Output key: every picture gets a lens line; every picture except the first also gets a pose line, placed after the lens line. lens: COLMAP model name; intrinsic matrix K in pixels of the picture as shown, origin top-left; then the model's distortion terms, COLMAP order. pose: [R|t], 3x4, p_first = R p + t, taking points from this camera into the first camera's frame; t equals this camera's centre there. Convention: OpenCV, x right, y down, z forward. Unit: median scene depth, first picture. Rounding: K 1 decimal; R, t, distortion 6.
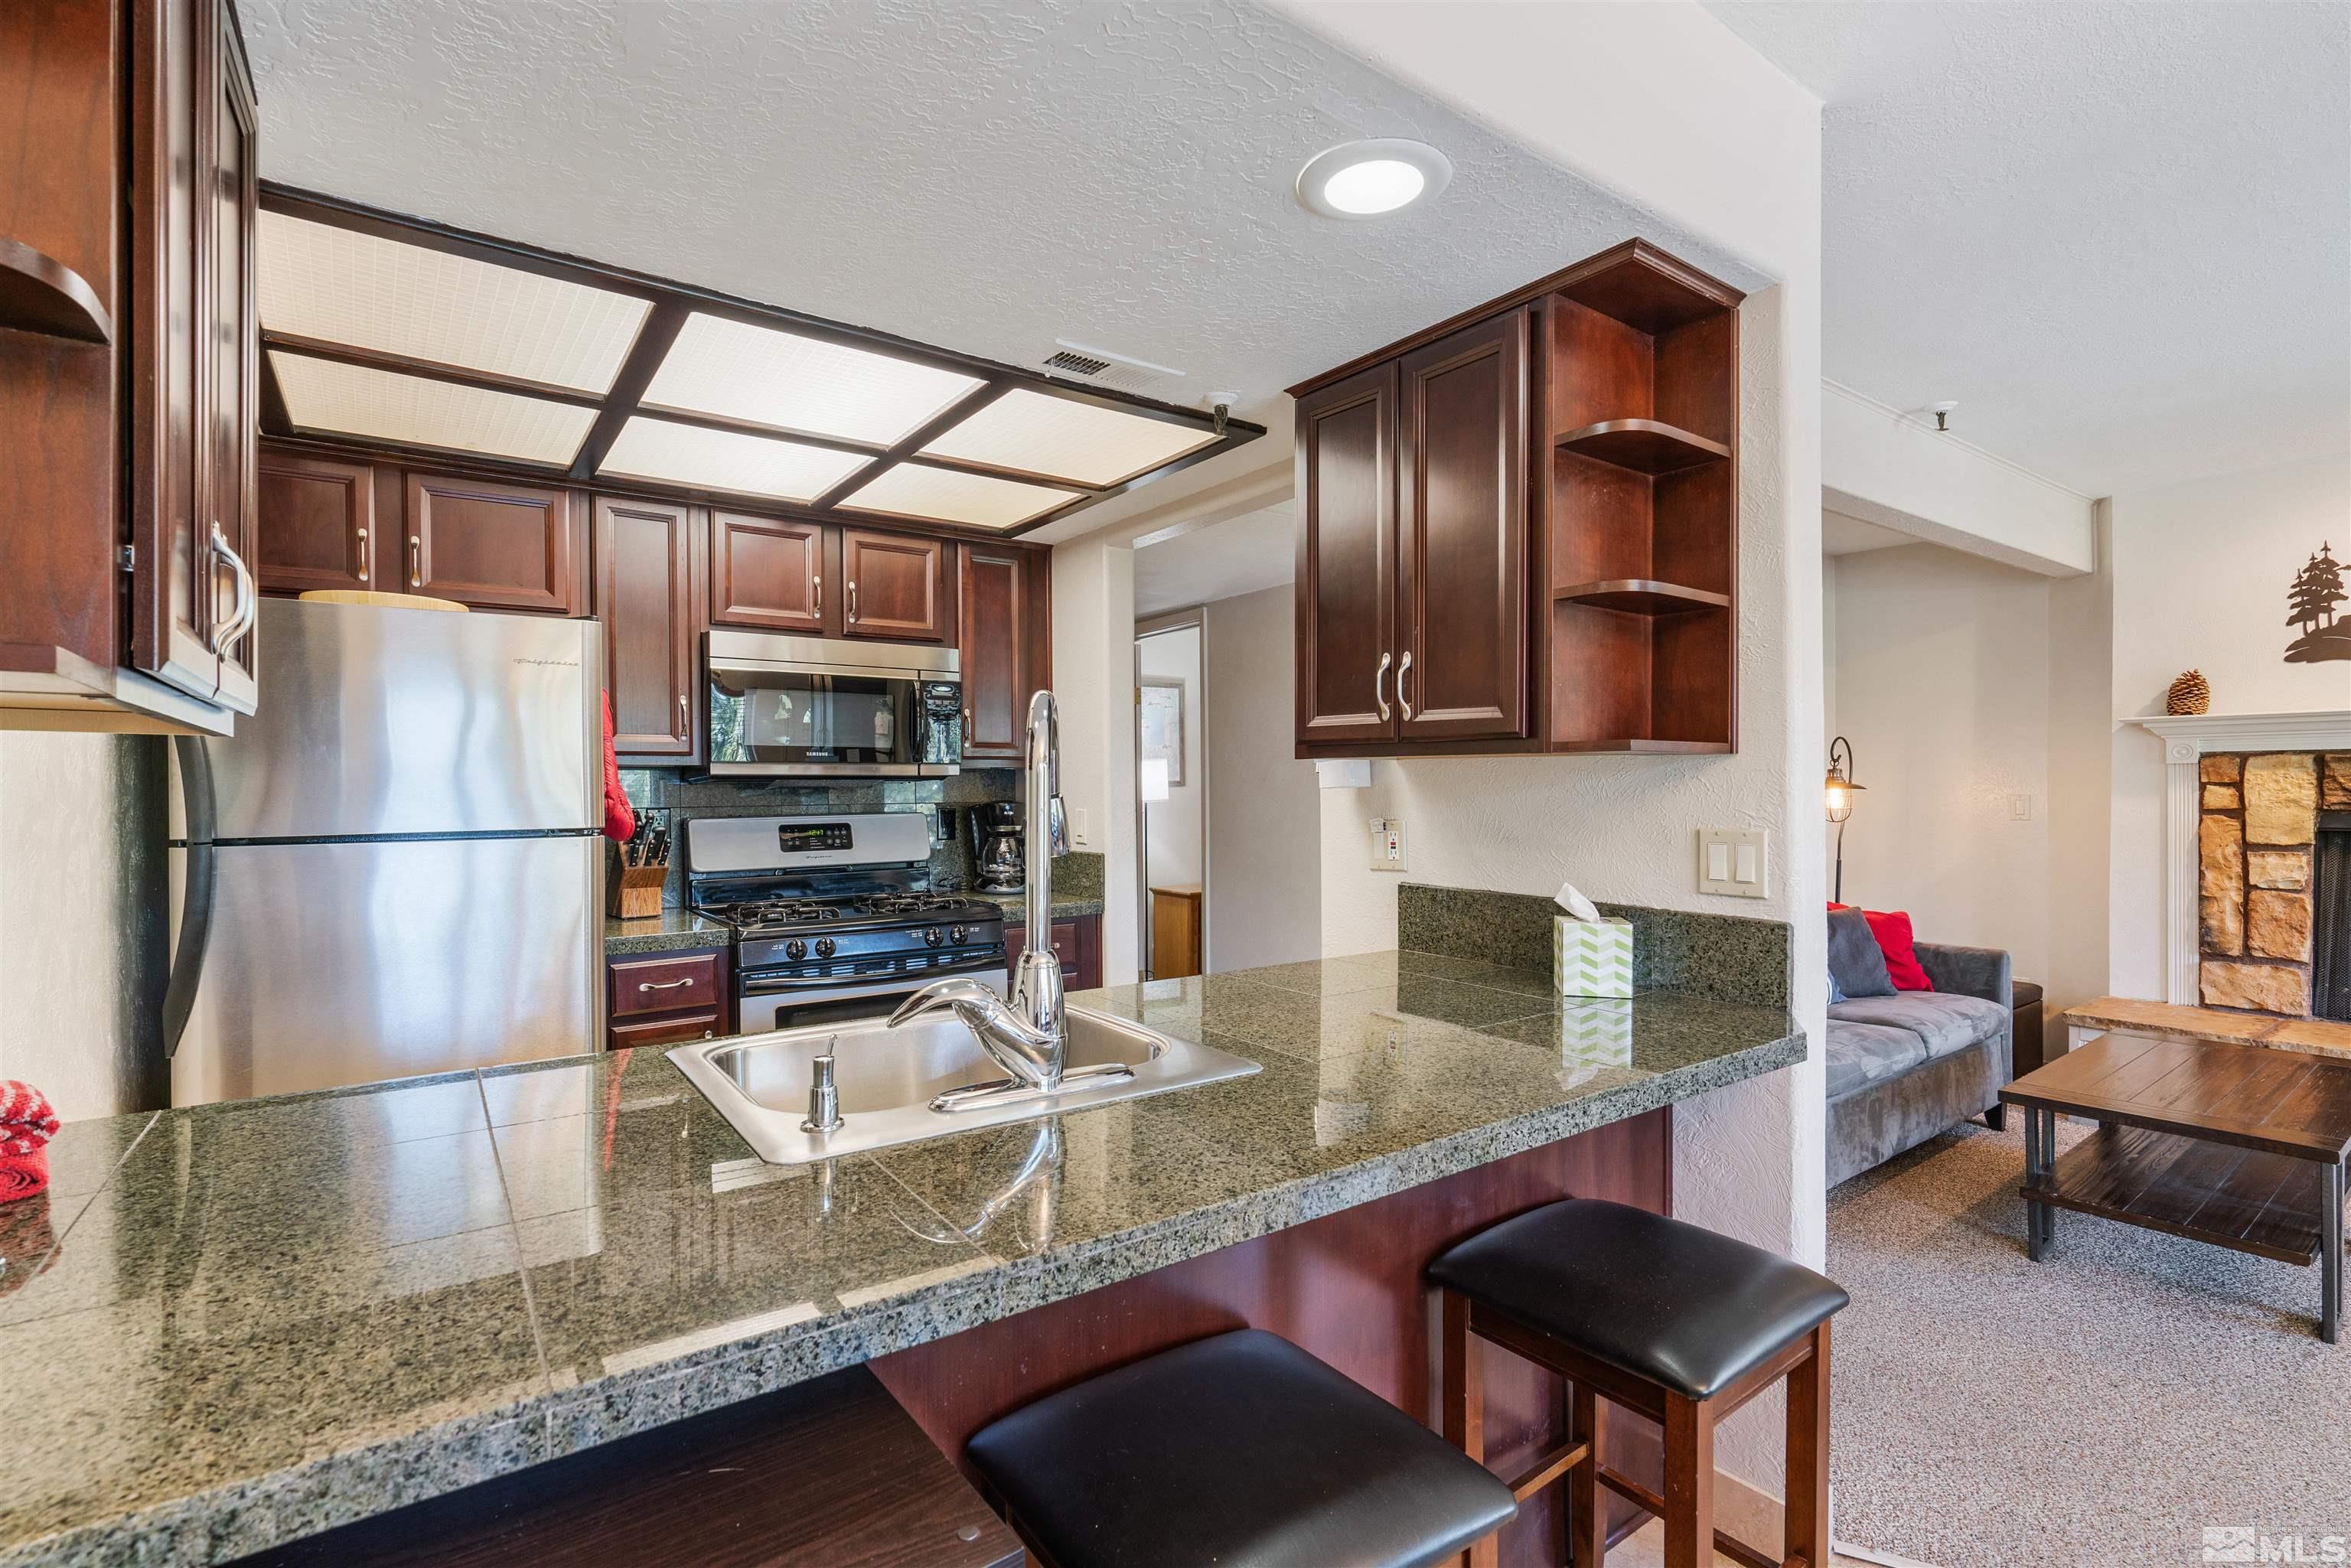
lens RADIAL K [[1066.3, 0, 1168.6], [0, 1066.3, 793.5], [0, 0, 1]] dist [-0.015422, 0.006417]
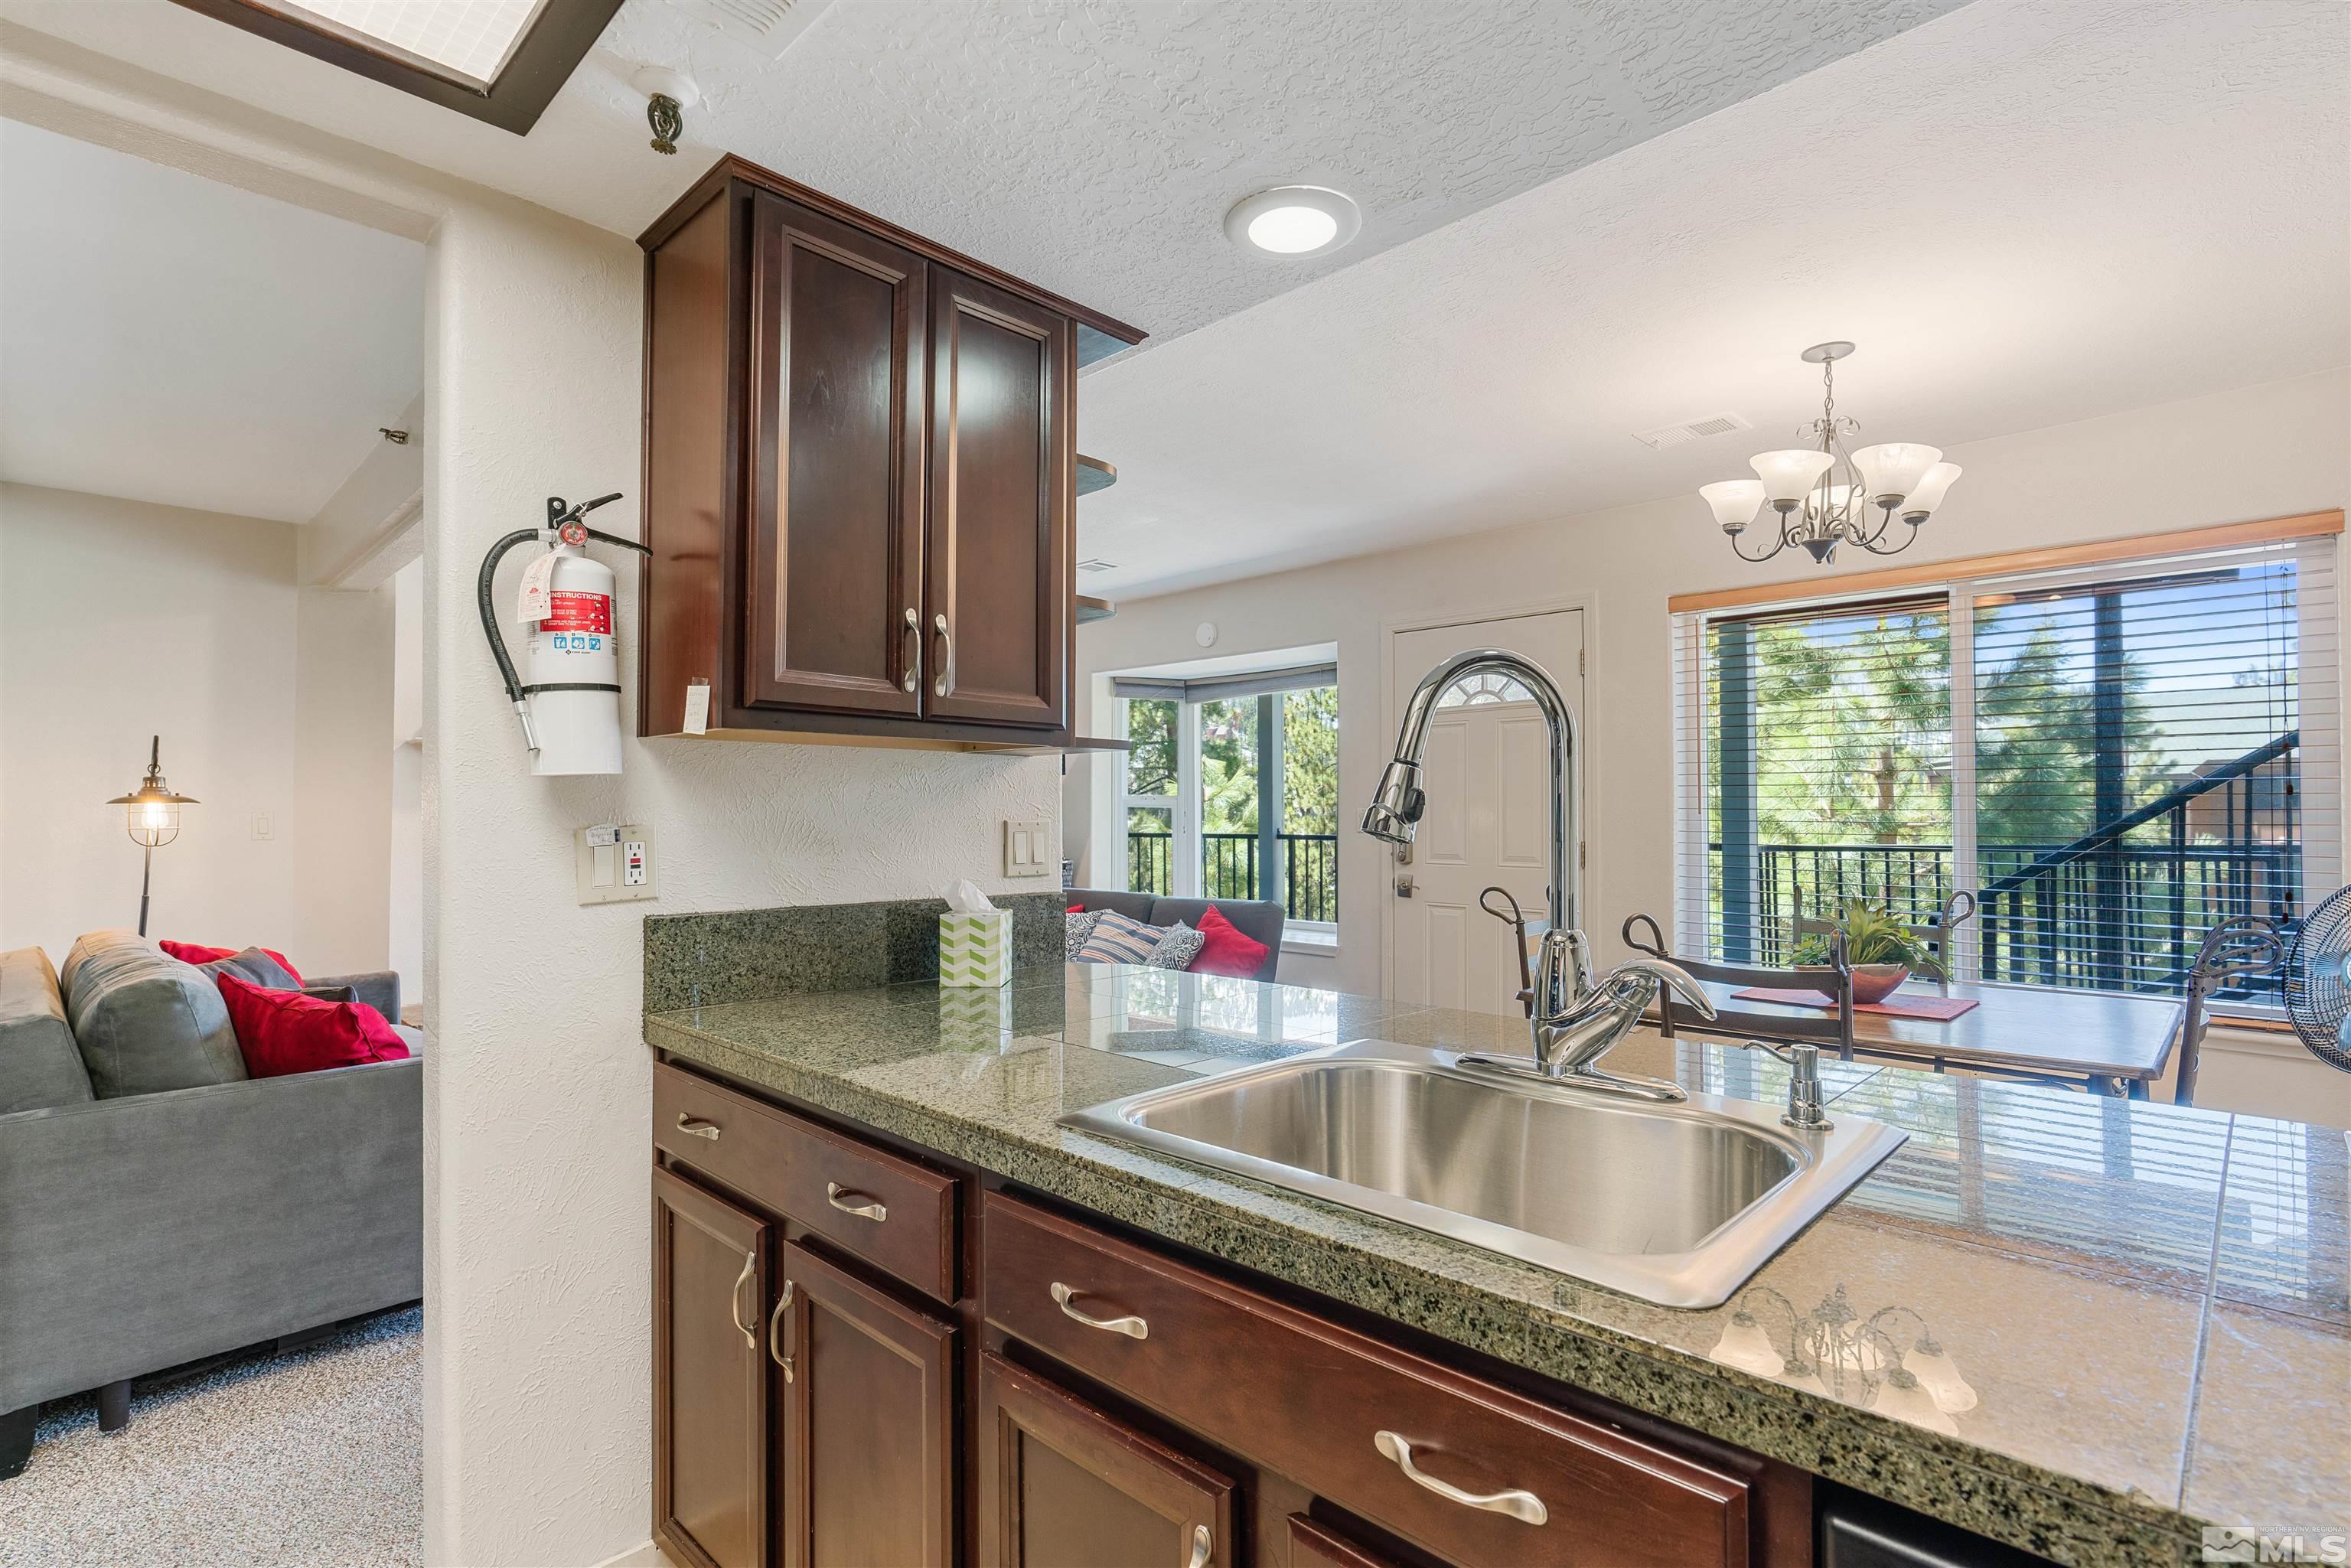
lens RADIAL K [[1113.0, 0, 1175.5], [0, 1113.0, 784.0], [0, 0, 1]] dist [-0.000266, -0.000033]
pose [[-0.178359, 0.027845, 0.983571, -0.342436], [0.010170, 0.999598, -0.026455, 0.012533], [-0.983913, 0.005285, -0.178570, 0.489318]]
